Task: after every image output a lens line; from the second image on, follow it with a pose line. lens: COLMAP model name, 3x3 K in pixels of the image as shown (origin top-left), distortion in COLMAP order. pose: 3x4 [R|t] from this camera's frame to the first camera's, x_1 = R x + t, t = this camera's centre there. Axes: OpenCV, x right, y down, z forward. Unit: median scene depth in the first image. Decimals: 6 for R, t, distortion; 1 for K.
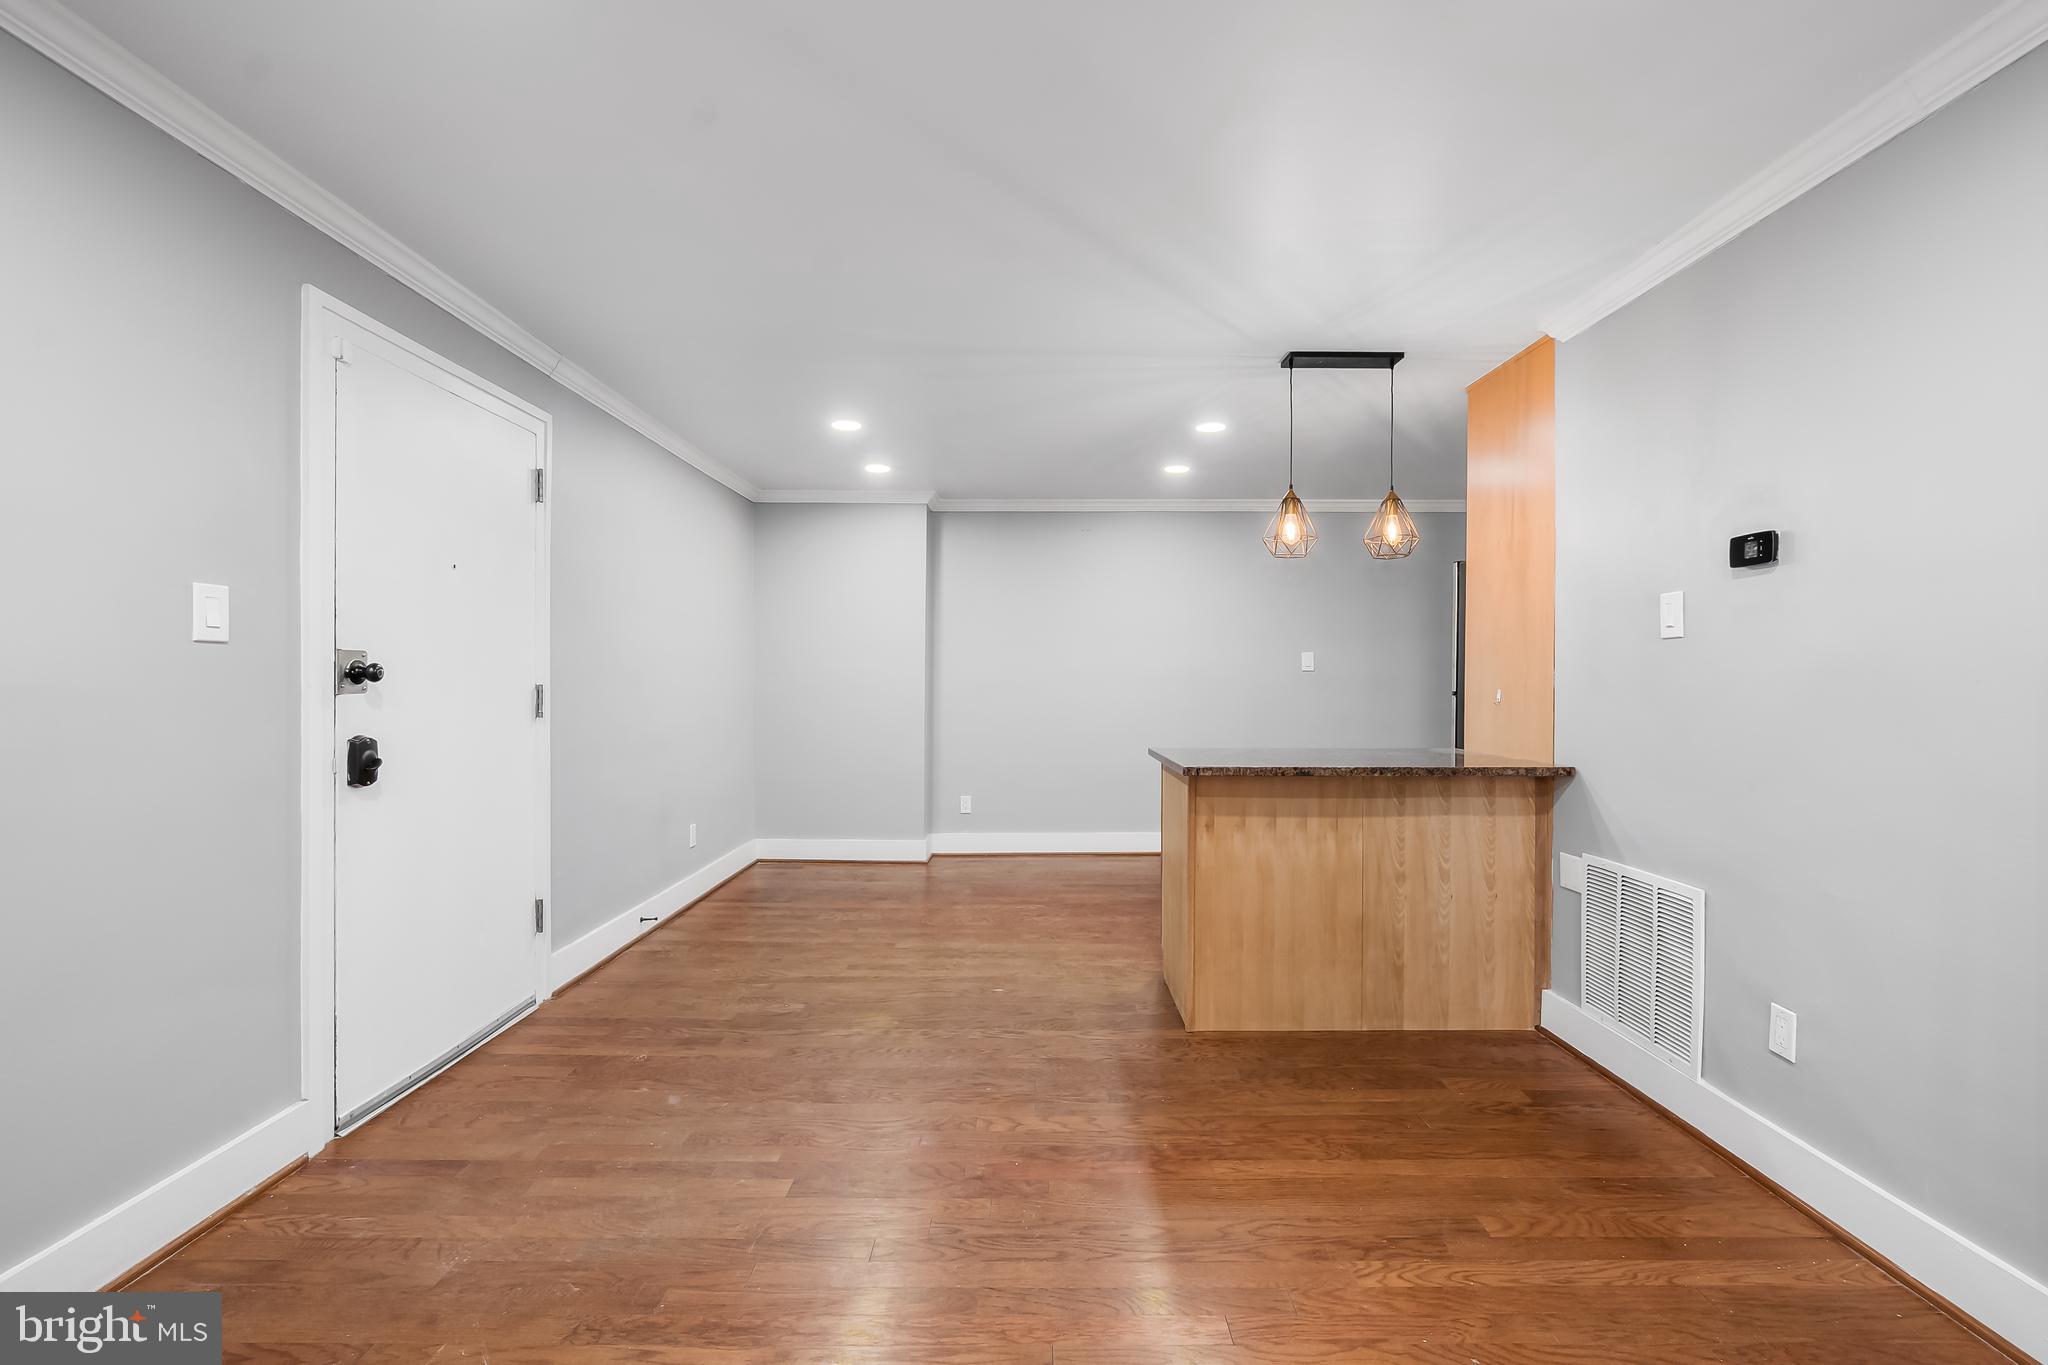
lens RADIAL K [[887.8, 0, 1036.7], [0, 887.8, 682.4], [0, 0, 1]] dist [-0.008818, 0.002538]
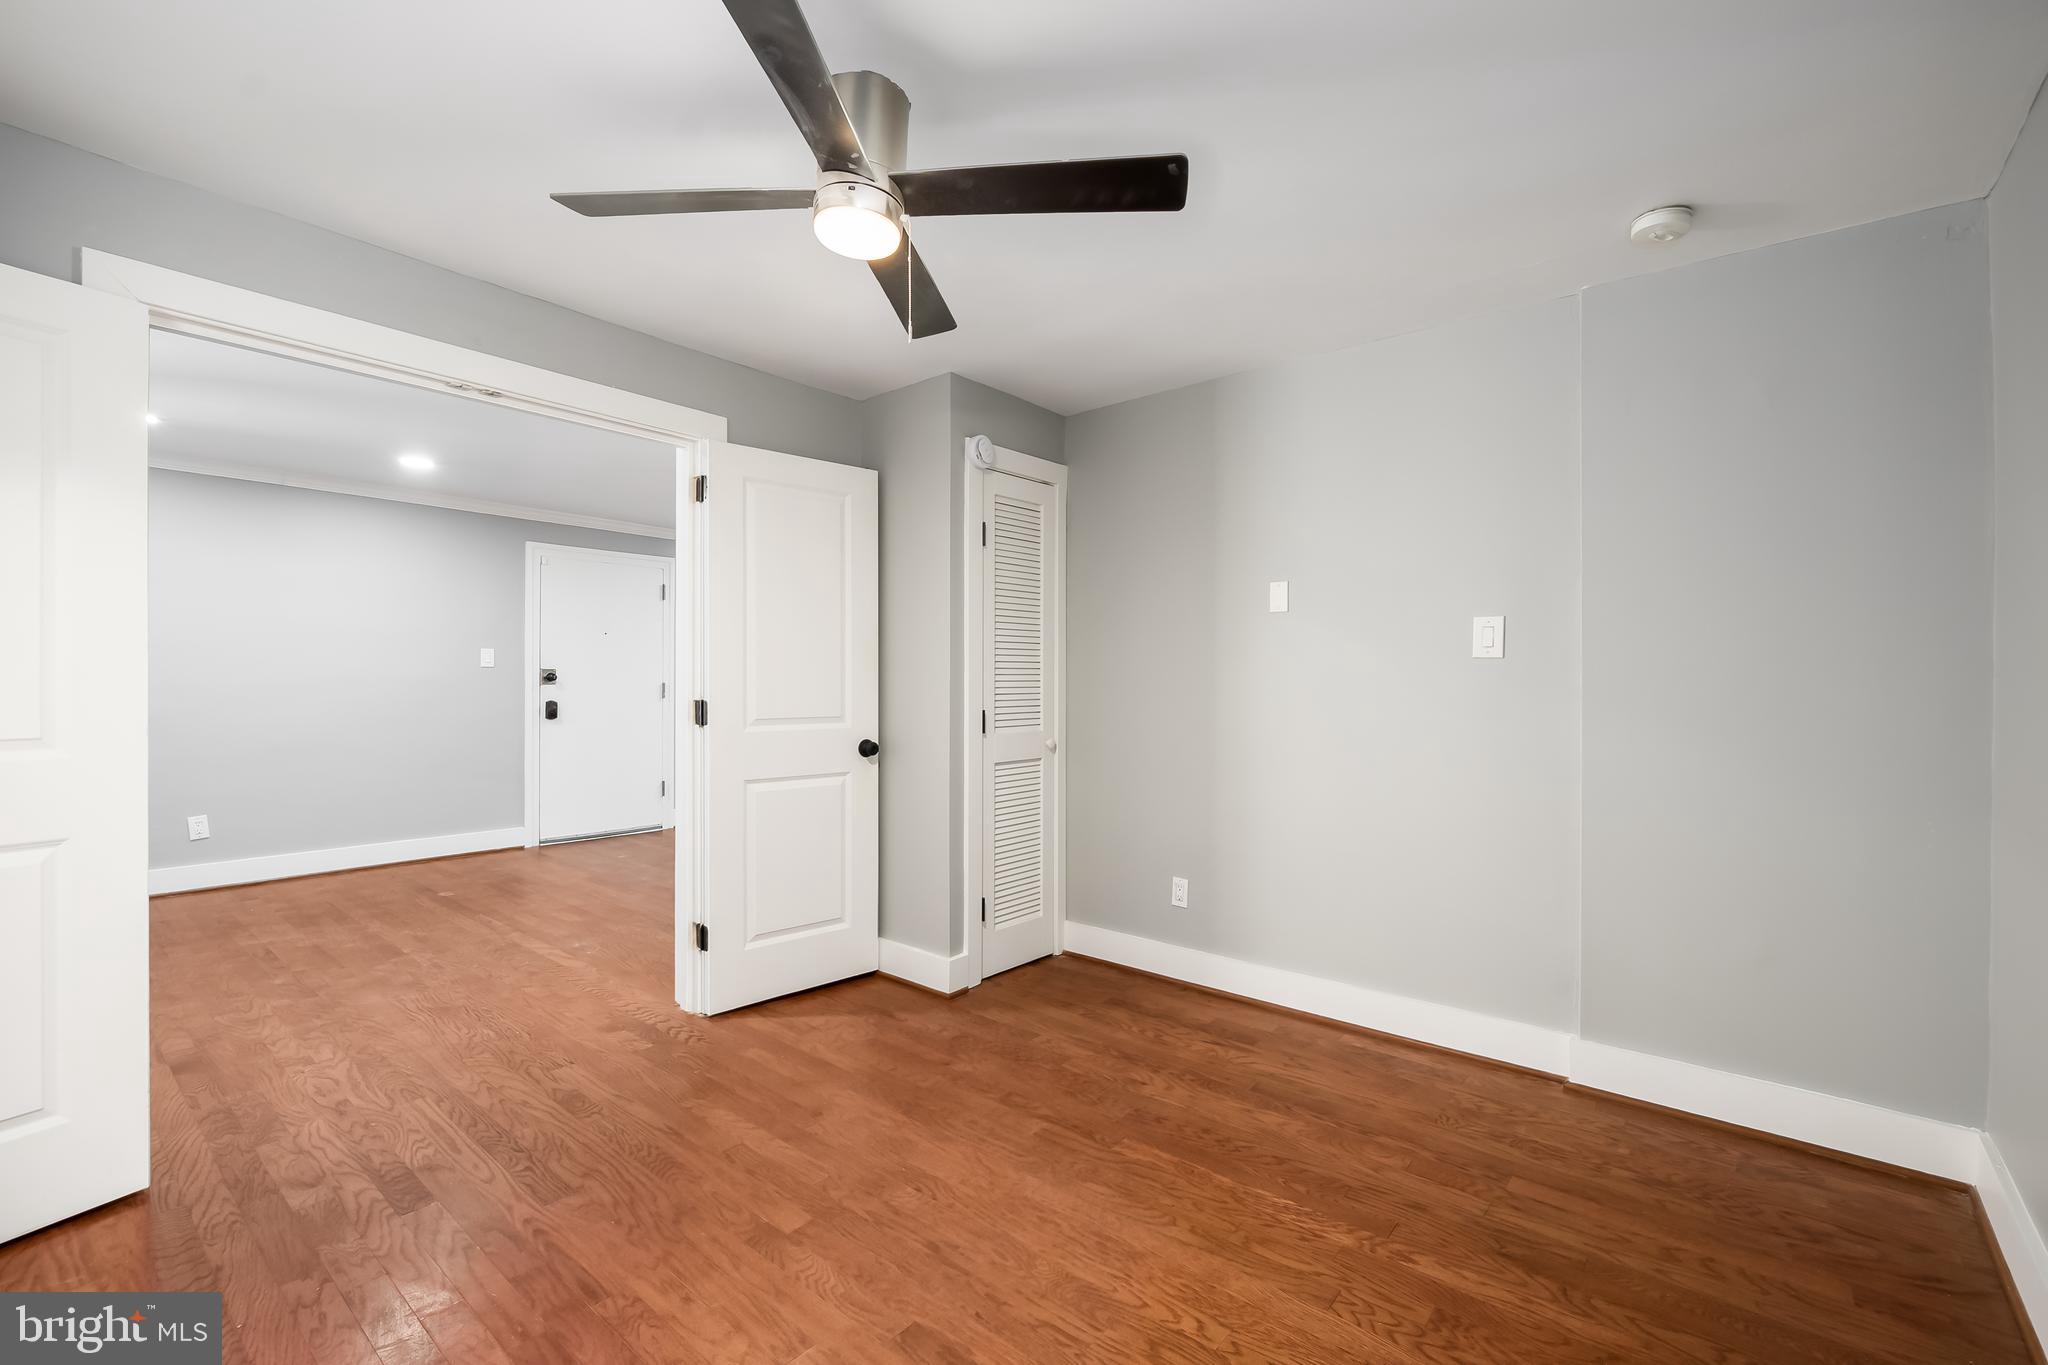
lens RADIAL K [[887.8, 0, 1026.9], [0, 887.8, 683.9], [0, 0, 1]] dist [-0.008818, 0.002538]
pose [[0.757929, 0.004152, -0.652324, 1.624161], [-0.005070, 0.999987, 0.000474, 0.000760], [0.652318, 0.002948, 0.757940, -0.084478]]
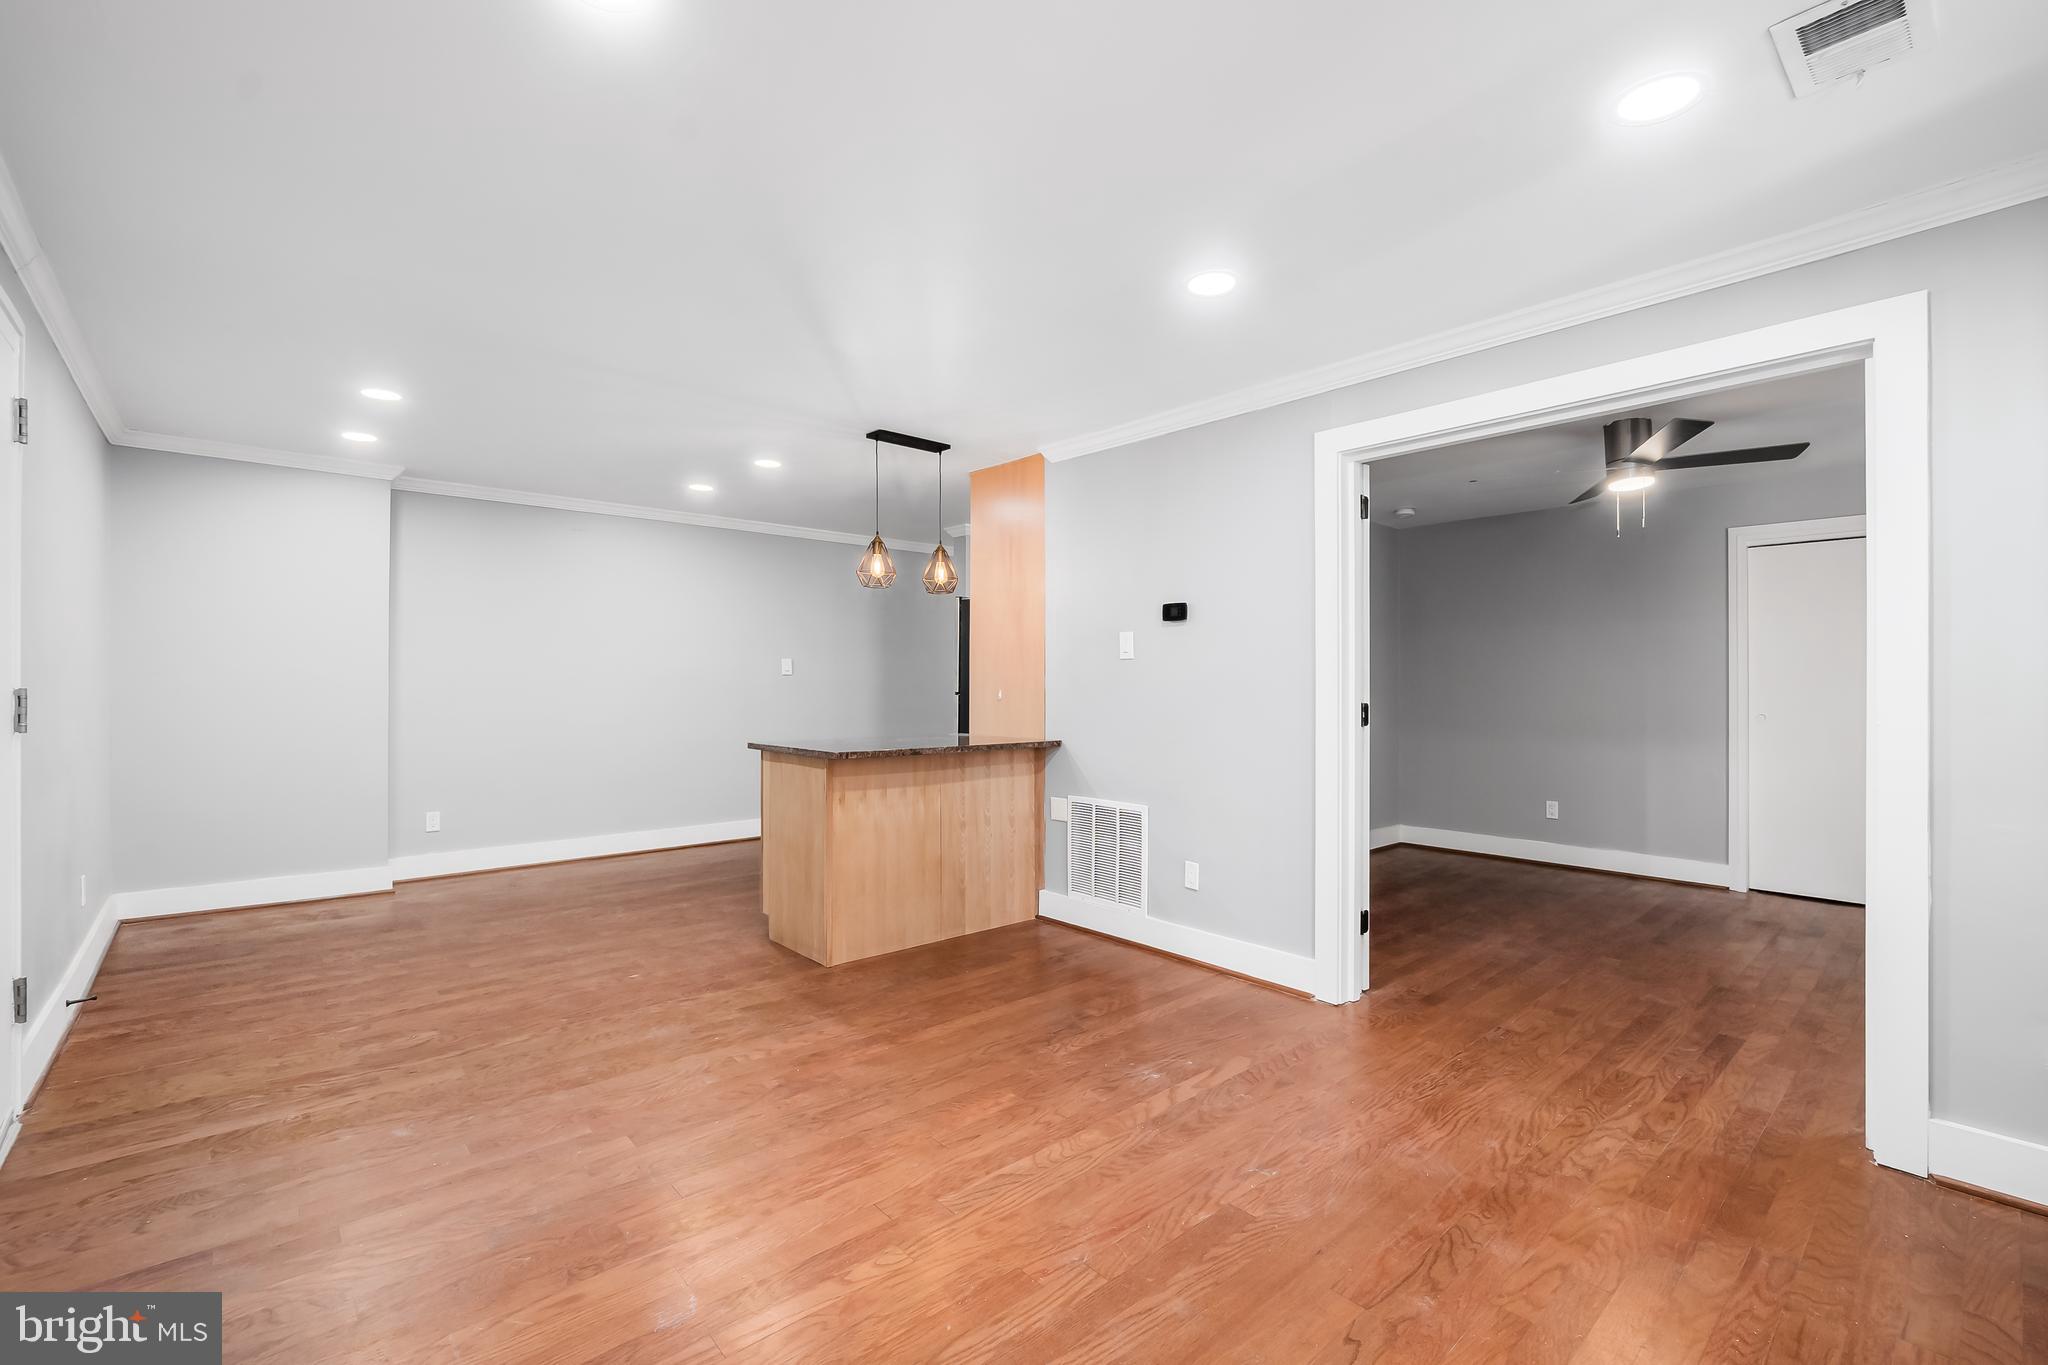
lens RADIAL K [[887.8, 0, 1006.4], [0, 887.8, 672.6], [0, 0, 1]] dist [-0.008818, 0.002538]
pose [[0.759681, 0.009038, 0.650233, -0.449095], [-0.000808, 0.999916, -0.012954, -0.001938], [-0.650295, 0.009316, 0.759624, -0.107632]]
